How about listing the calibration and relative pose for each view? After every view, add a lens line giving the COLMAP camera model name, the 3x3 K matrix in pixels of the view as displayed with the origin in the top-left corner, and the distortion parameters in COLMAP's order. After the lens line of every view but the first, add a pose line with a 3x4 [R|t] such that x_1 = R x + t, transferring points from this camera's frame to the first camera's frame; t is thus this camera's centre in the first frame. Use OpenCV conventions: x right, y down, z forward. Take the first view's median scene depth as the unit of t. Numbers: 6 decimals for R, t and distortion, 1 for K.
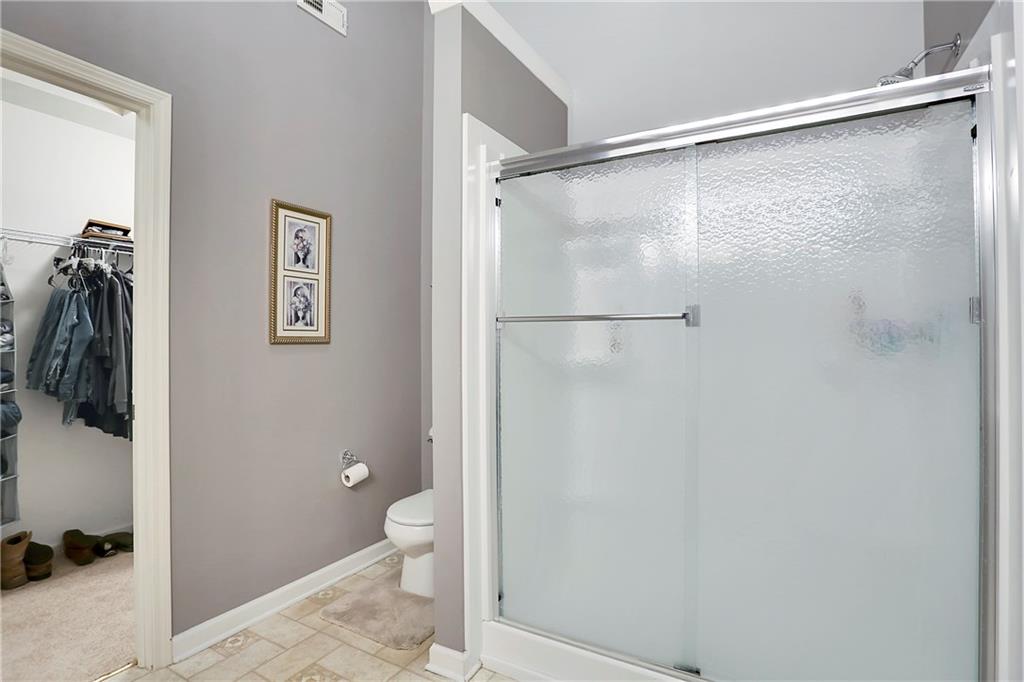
lens RADIAL K [[516.0, 0, 512.1], [0, 516.0, 339.2], [0, 0, 1]] dist [-0.047280, 0.017894]
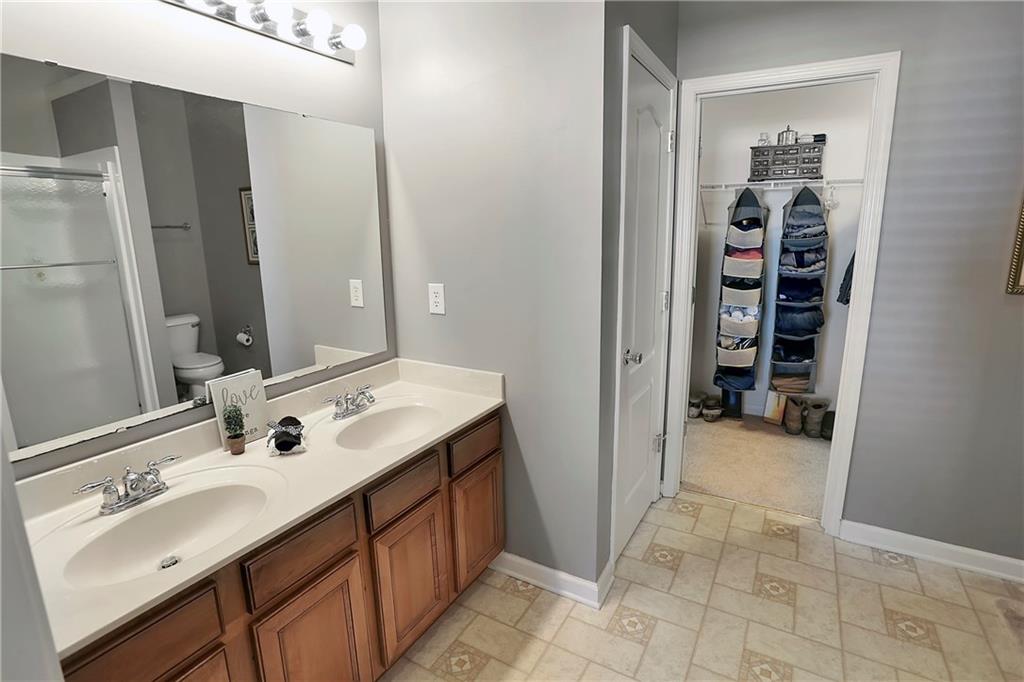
lens RADIAL K [[516.0, 0, 509.7], [0, 516.0, 339.5], [0, 0, 1]] dist [-0.047280, 0.017894]
pose [[-0.004390, 0.218405, -0.975848, 0.398102], [0.012436, 0.975794, 0.218337, -0.114839], [0.999913, -0.011178, -0.007000, 0.153152]]
